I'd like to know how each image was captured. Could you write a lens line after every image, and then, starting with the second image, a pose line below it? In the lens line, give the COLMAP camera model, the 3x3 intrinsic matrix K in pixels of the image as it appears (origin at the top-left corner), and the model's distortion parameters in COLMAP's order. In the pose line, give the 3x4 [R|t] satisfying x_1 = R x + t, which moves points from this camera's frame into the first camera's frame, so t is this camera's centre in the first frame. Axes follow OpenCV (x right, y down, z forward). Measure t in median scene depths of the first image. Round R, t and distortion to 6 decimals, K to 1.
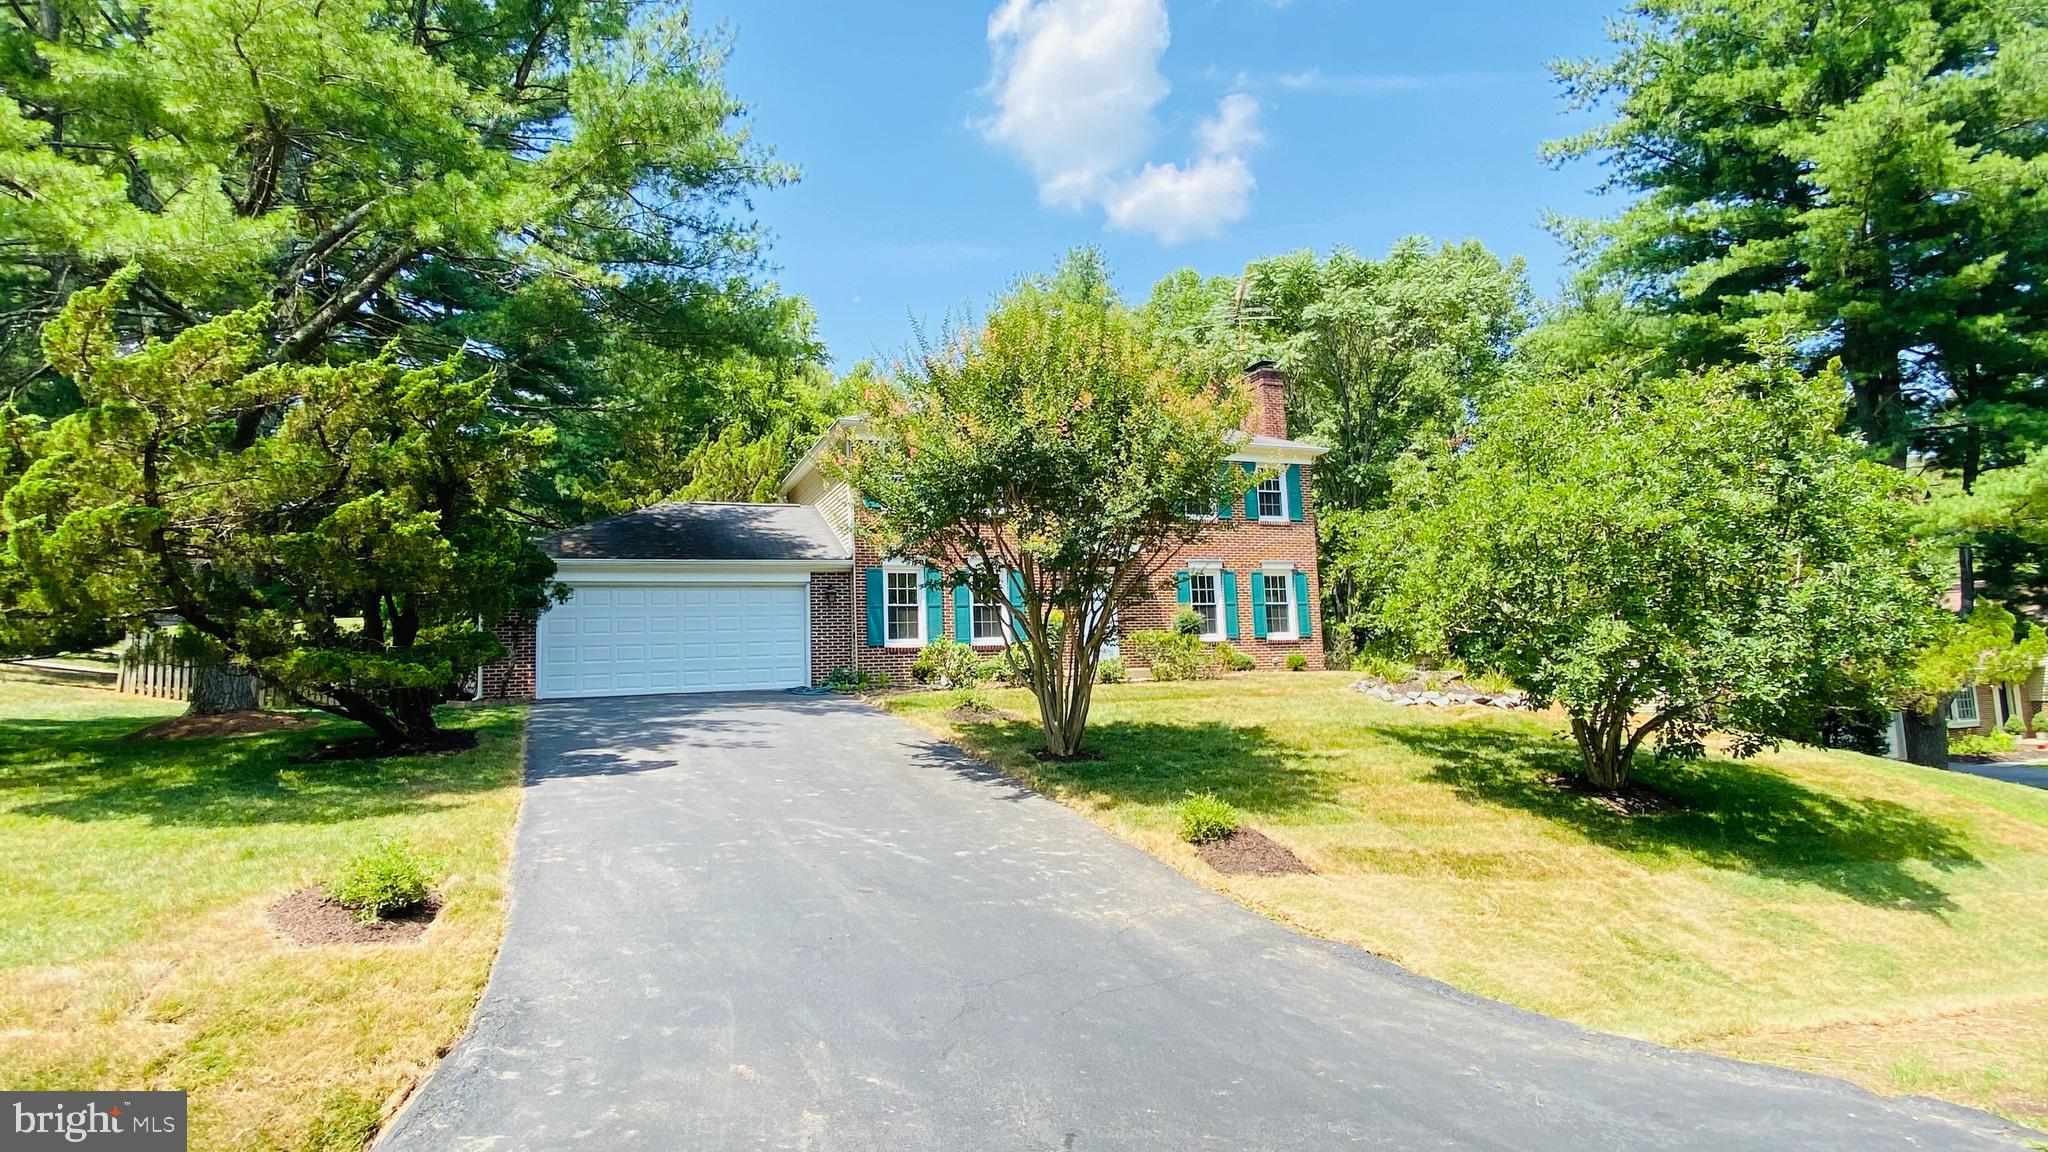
lens RADIAL K [[1065.3, 0, 1024.0], [0, 1065.3, 576.0], [0, 0, 1]] dist [0.026341, -0.019738]
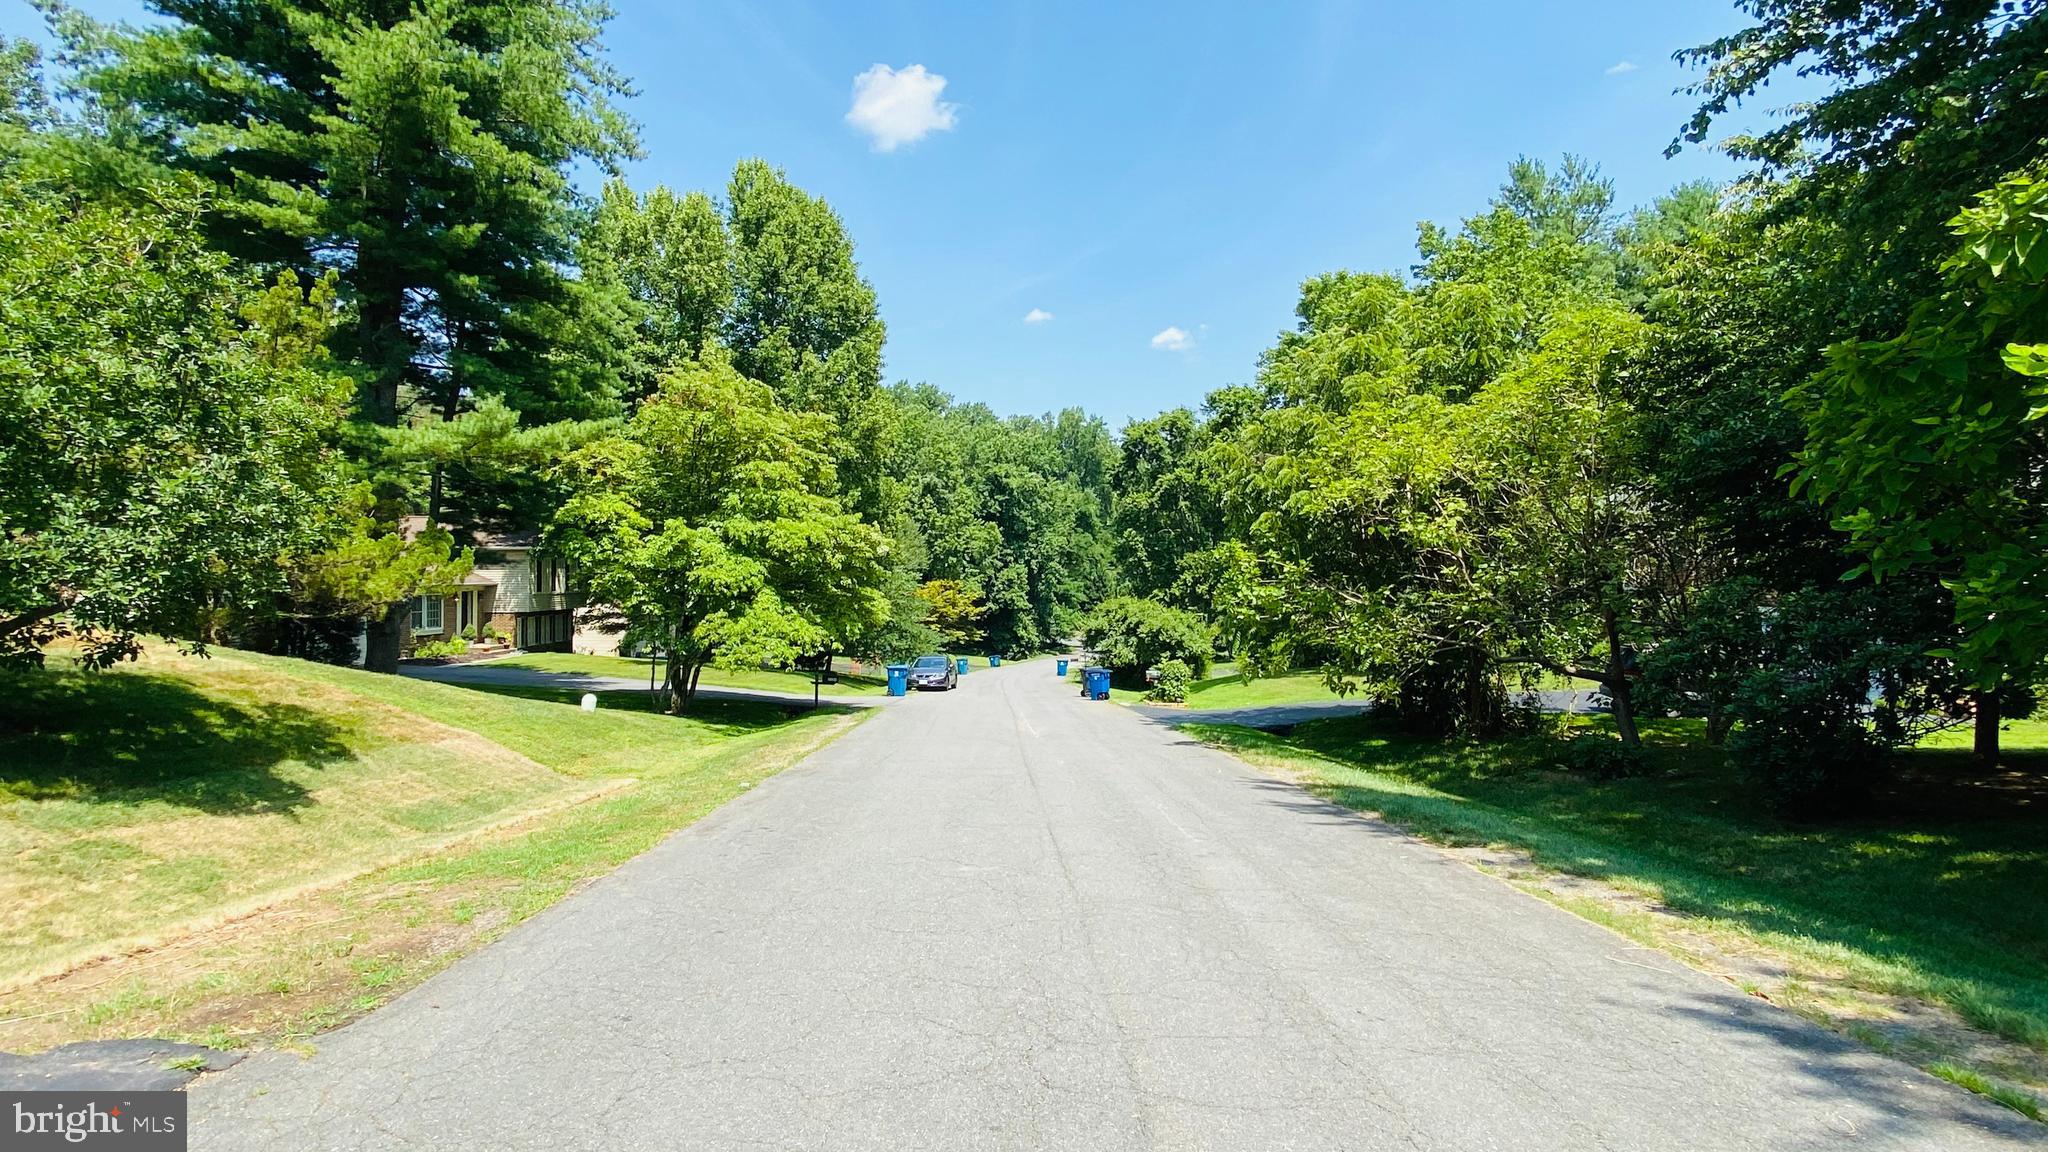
lens RADIAL K [[1065.3, 0, 1024.0], [0, 1065.3, 576.0], [0, 0, 1]] dist [0.026341, -0.019738]
pose [[0.365916, 0.043150, 0.929647, 0.110478], [-0.119551, 0.992828, 0.000974, 0.005085], [-0.922937, -0.111497, 0.368450, 0.002676]]
